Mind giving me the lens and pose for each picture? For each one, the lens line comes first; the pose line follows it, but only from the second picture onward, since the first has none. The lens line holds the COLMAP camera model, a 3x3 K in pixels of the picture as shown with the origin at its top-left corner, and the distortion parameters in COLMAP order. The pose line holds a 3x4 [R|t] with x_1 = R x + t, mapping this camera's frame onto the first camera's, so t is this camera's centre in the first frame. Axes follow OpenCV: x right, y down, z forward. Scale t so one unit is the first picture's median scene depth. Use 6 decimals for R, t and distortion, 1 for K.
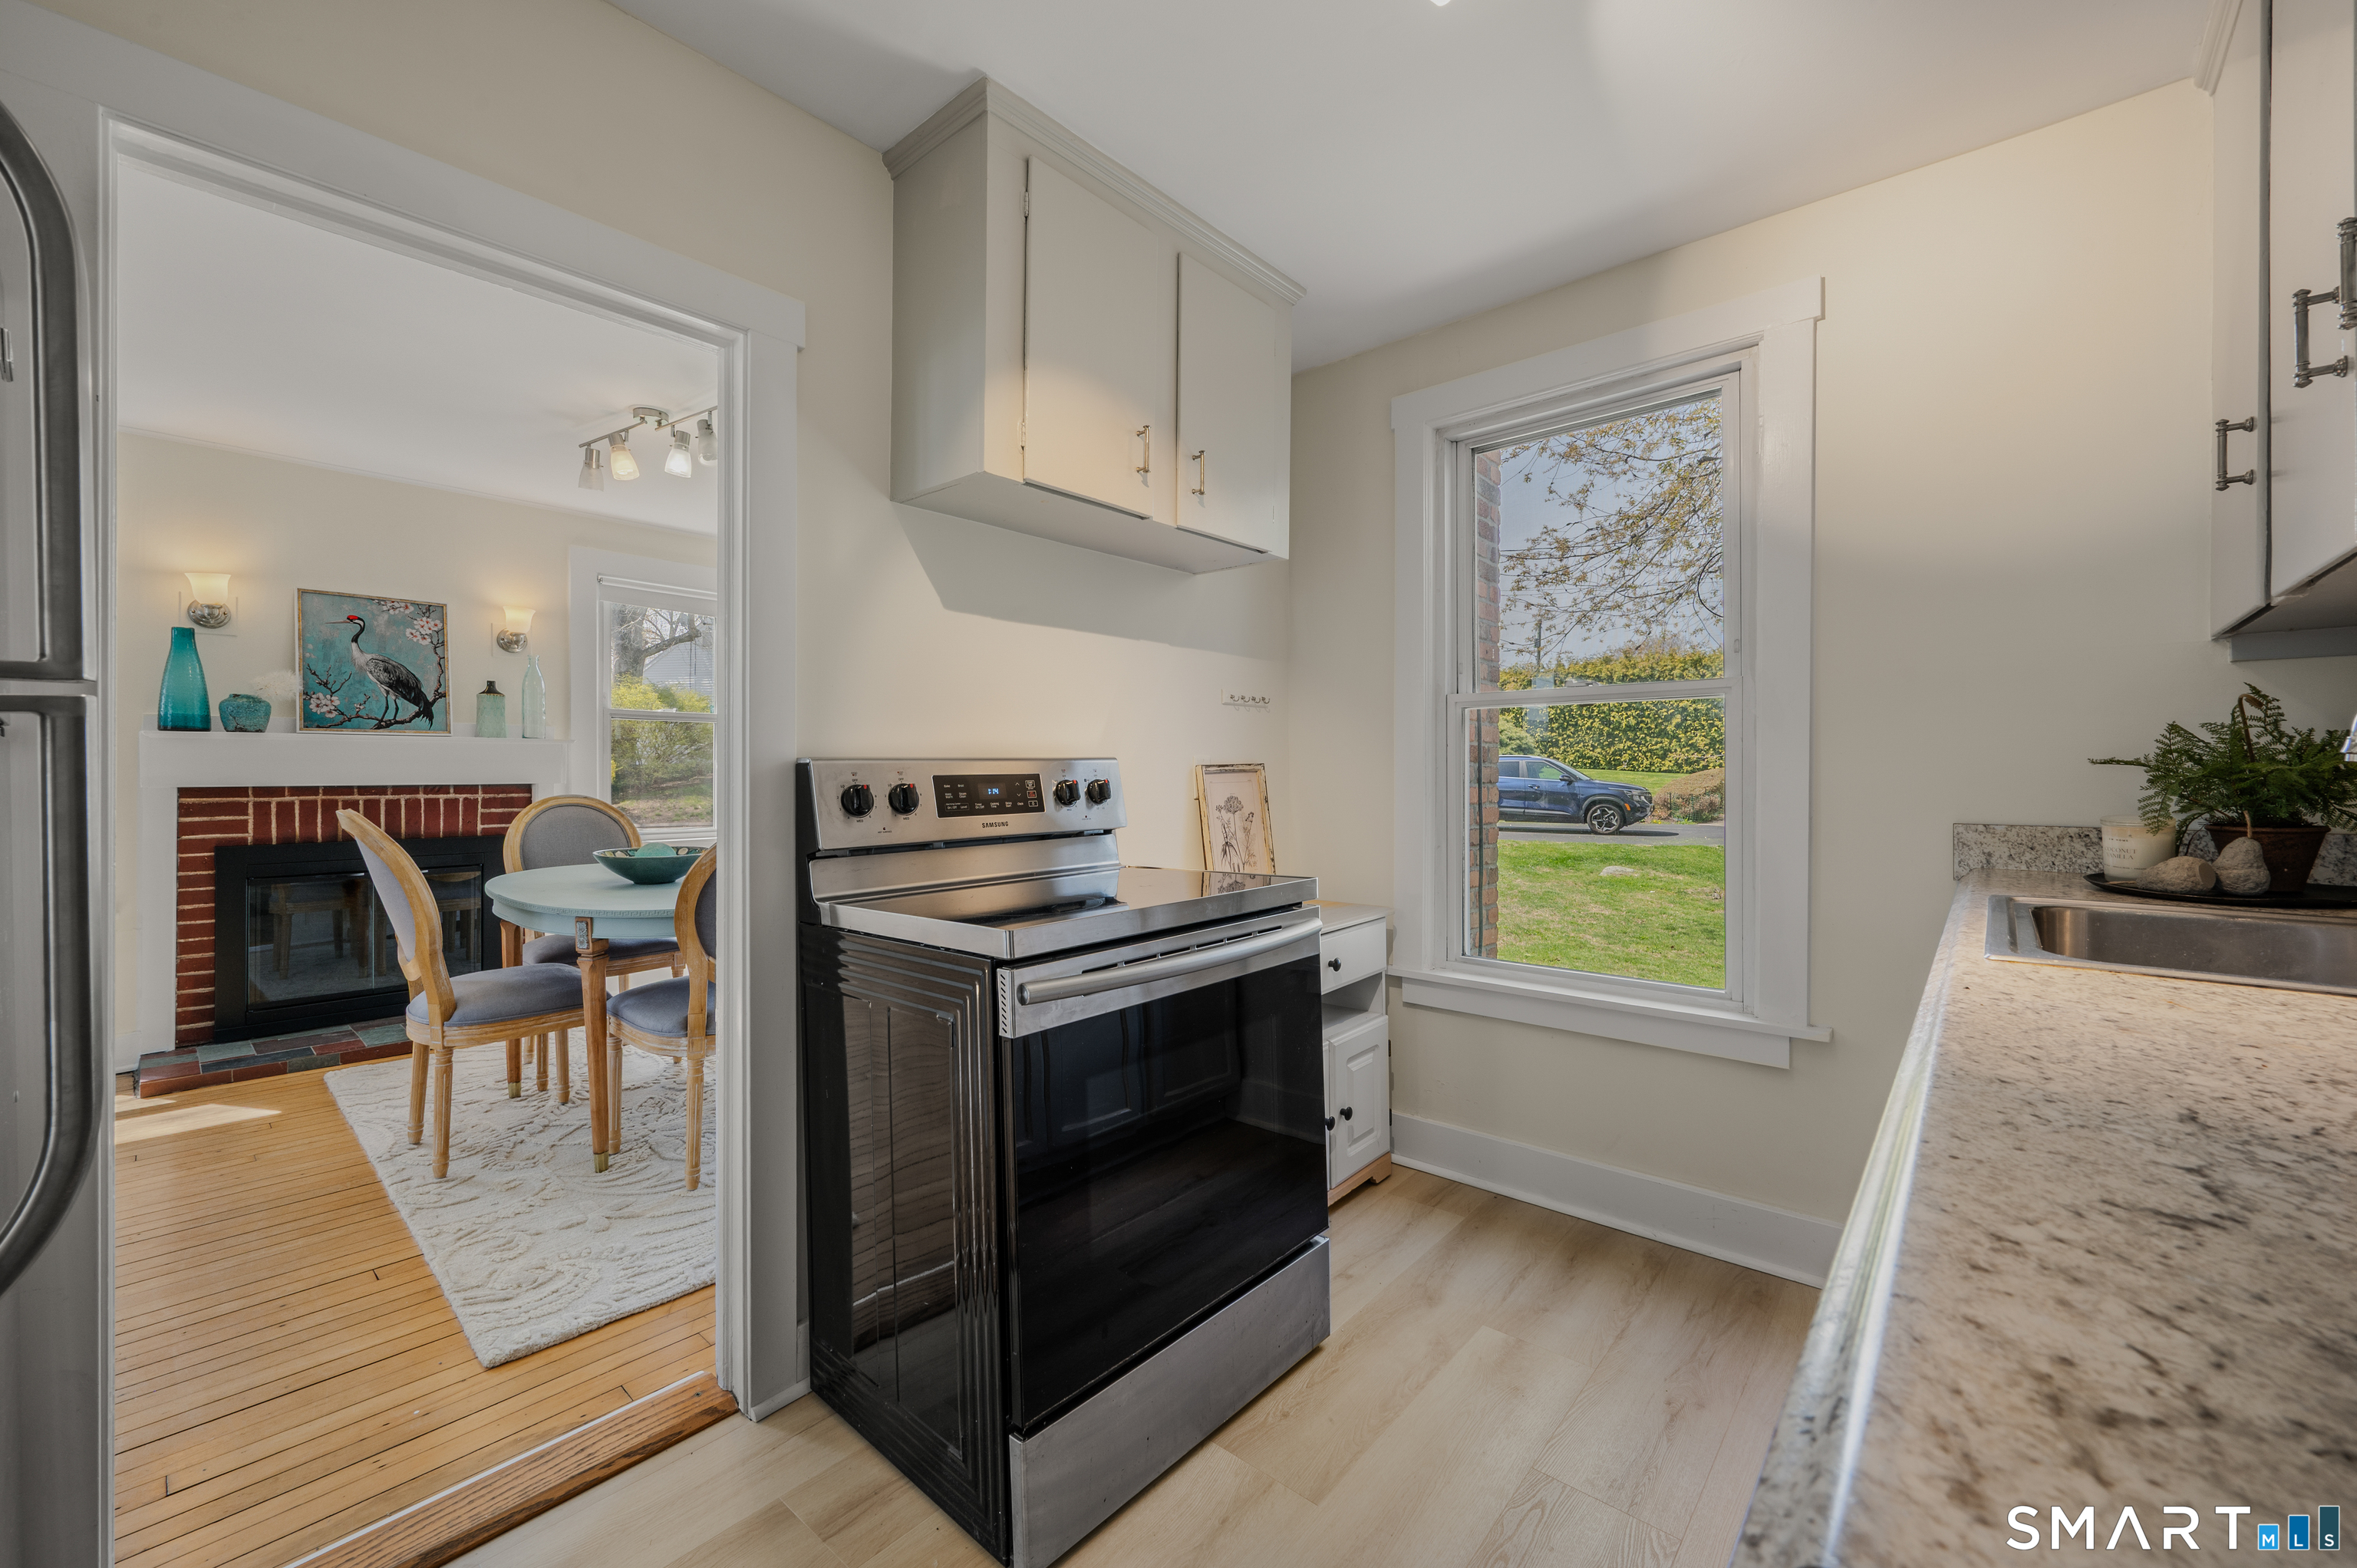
lens RADIAL K [[940.9, 0, 1182.1], [0, 940.9, 771.3], [0, 0, 1]] dist [-0.008971, -0.000059]
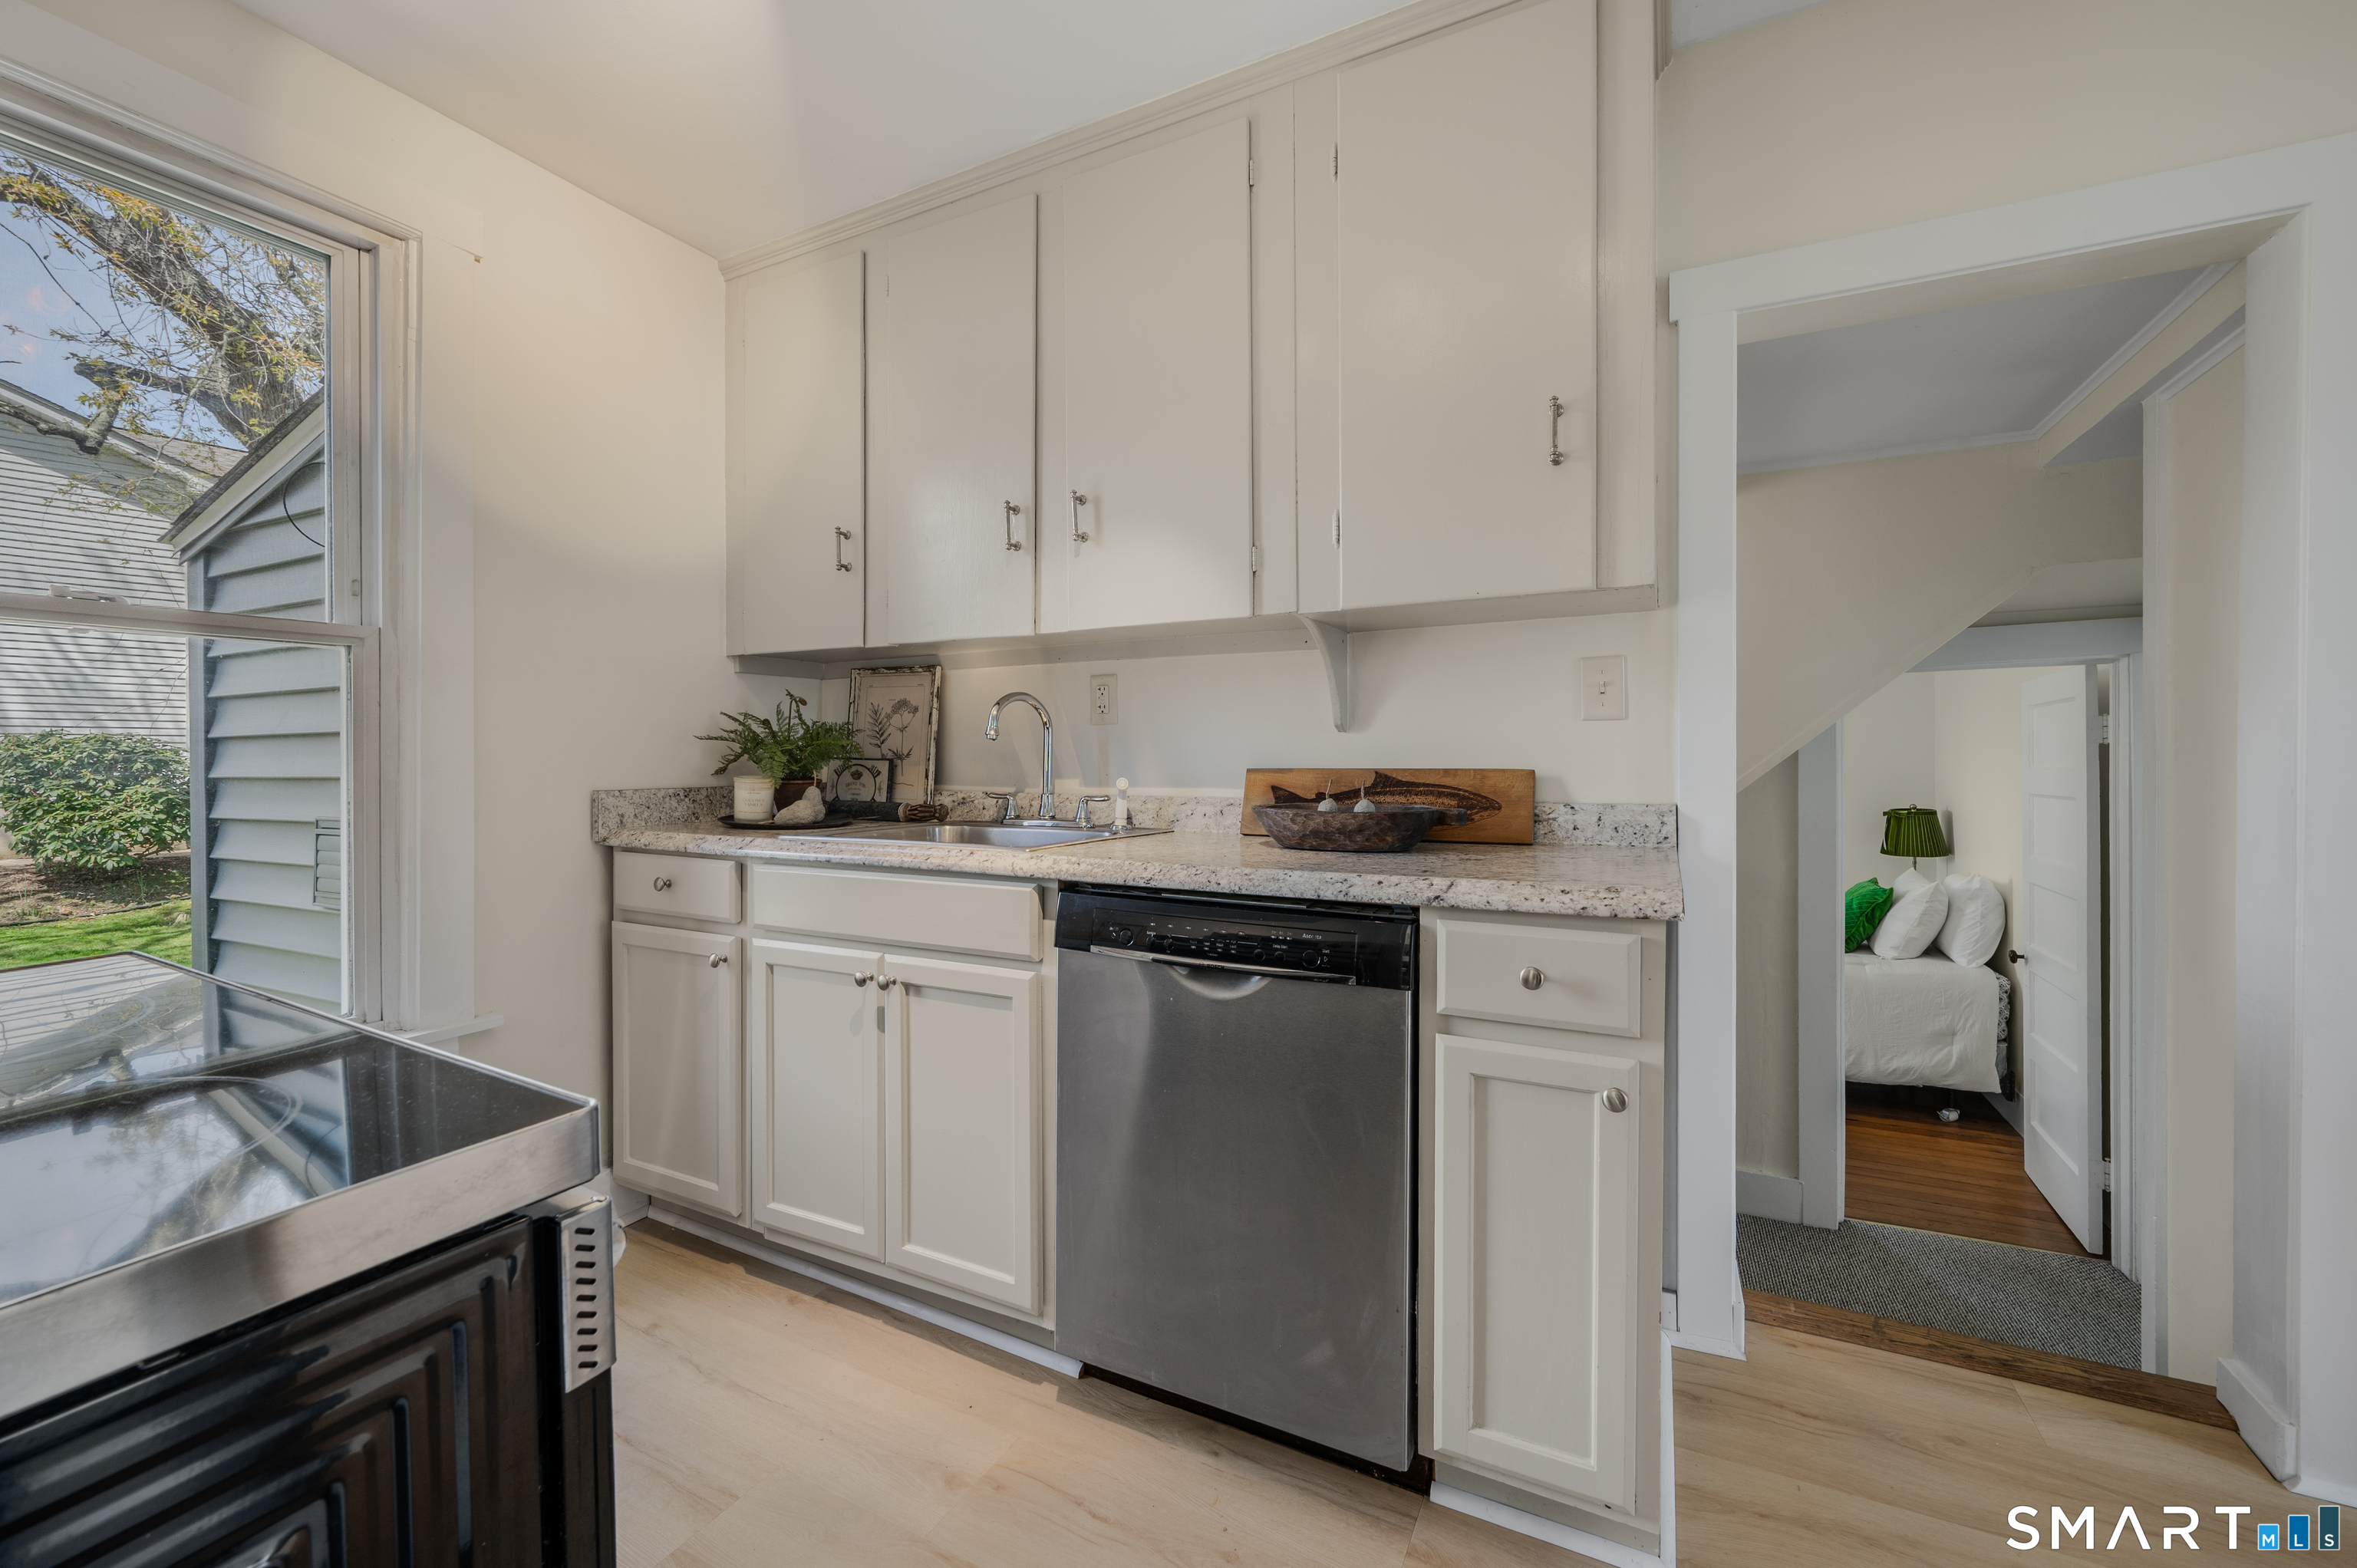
lens RADIAL K [[940.9, 0, 1180.7], [0, 940.9, 767.2], [0, 0, 1]] dist [-0.008971, -0.000059]
pose [[-0.245884, -0.009307, 0.969255, -0.214298], [0.004992, 0.999928, 0.010868, 0.009028], [-0.969286, 0.007511, -0.245820, 0.291176]]
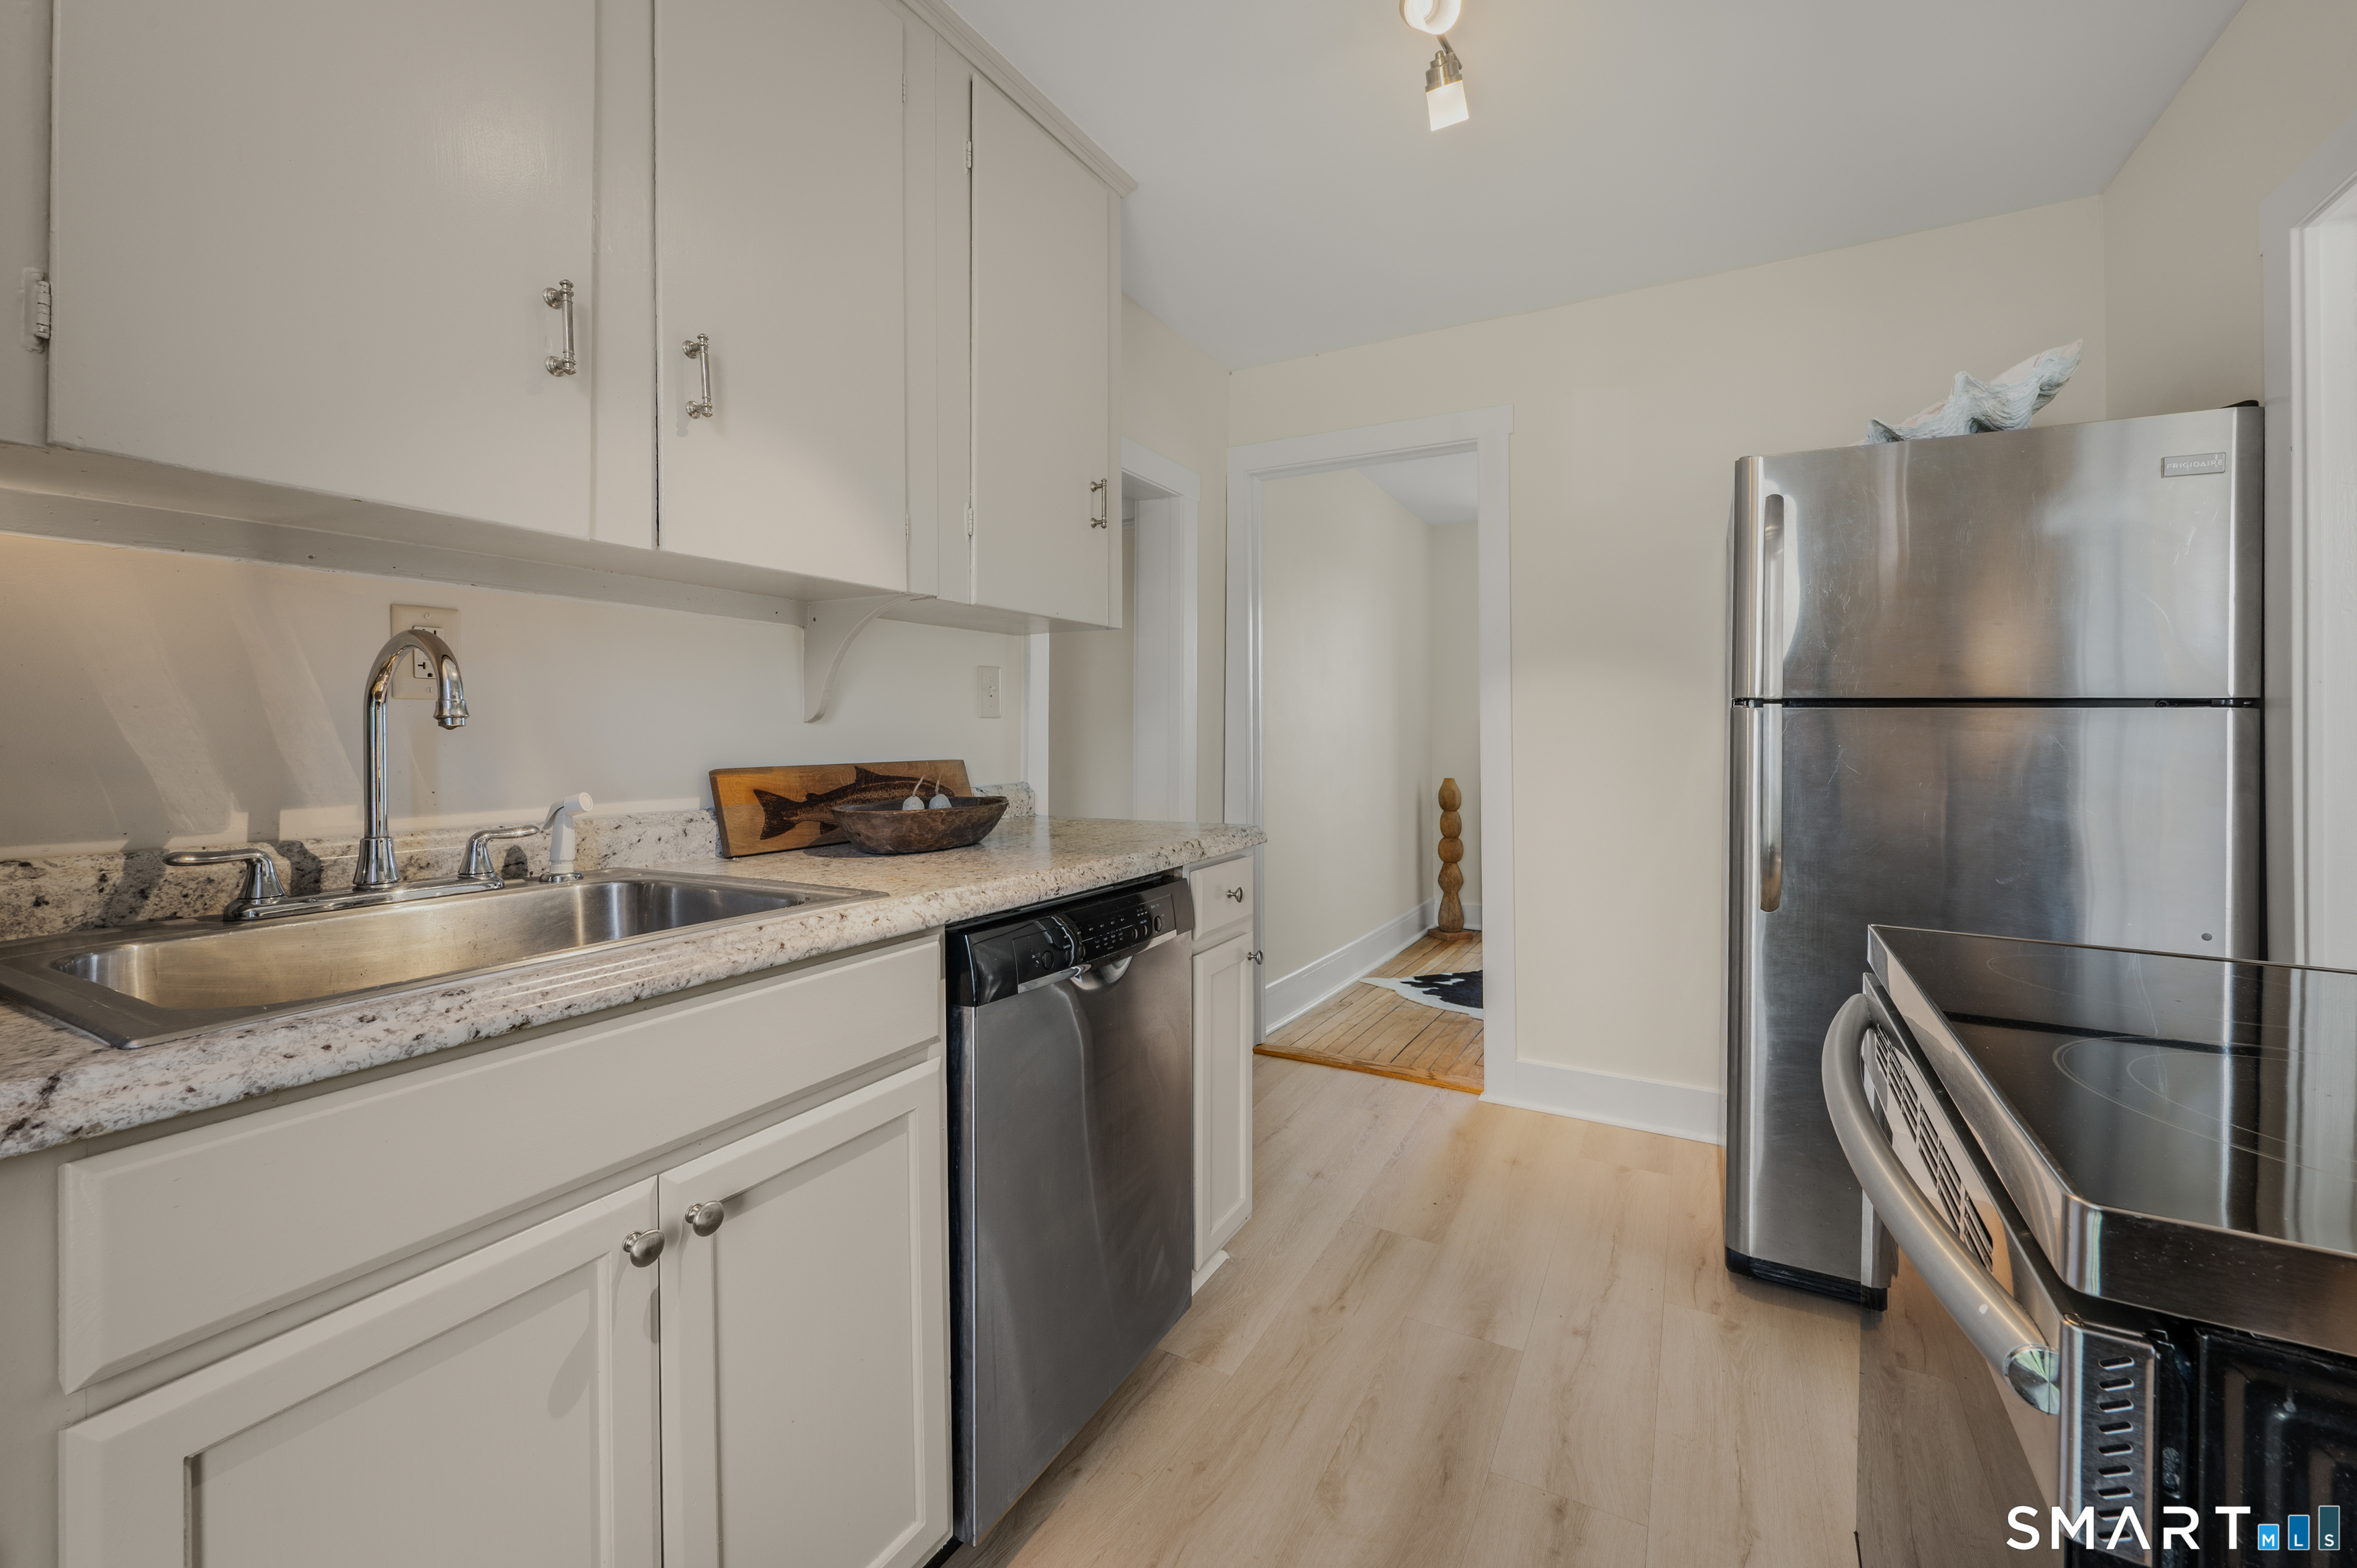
lens RADIAL K [[940.9, 0, 1180.3], [0, 940.9, 747.7], [0, 0, 1]] dist [-0.008971, -0.000059]
pose [[-0.976407, 0.011900, -0.215610, 0.211486], [0.009376, 0.999875, 0.012726, 0.003066], [0.215734, 0.010404, -0.976397, 0.568760]]
